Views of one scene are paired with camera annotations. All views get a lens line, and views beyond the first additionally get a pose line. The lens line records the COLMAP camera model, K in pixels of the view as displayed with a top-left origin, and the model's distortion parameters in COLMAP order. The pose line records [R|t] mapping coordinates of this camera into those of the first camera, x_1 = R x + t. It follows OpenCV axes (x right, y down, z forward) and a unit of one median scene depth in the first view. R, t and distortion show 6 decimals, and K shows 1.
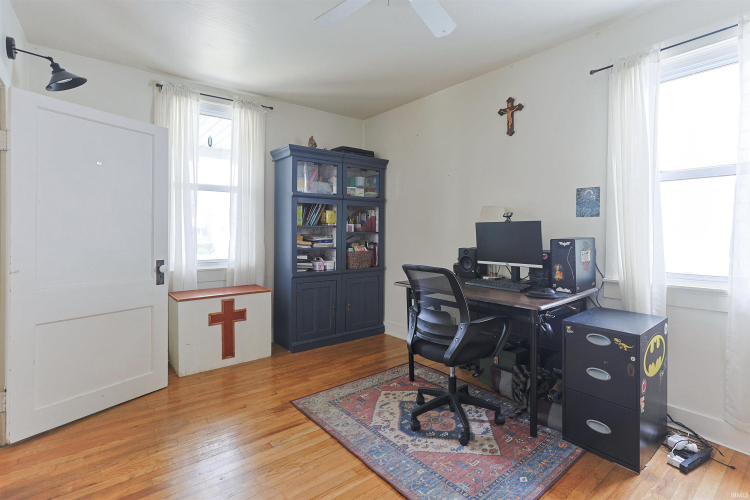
lens RADIAL K [[363.6, 0, 379.9], [0, 363.6, 239.8], [0, 0, 1]] dist [-0.000592, 0.001036]
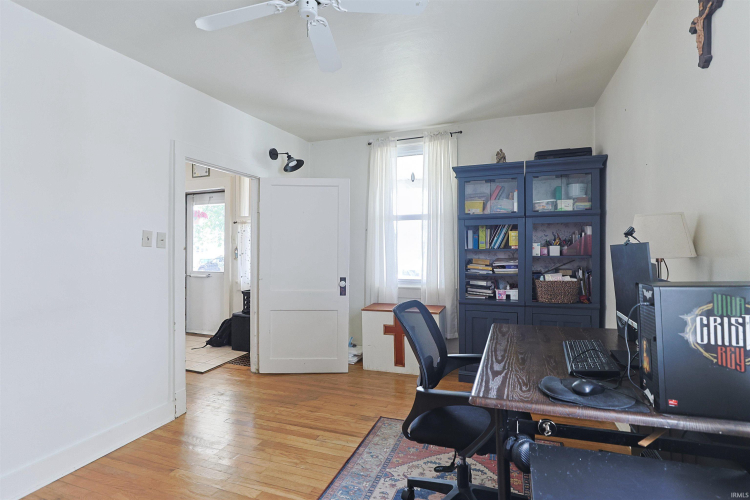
lens RADIAL K [[356.1, 0, 372.4], [0, 356.1, 257.4], [0, 0, 1]] dist [-0.003680, 0.000043]
pose [[0.532837, 0.011661, -0.846137, 0.476045], [-0.018102, 0.999833, 0.002380, -0.017752], [0.846024, 0.014049, 0.532959, 0.325155]]
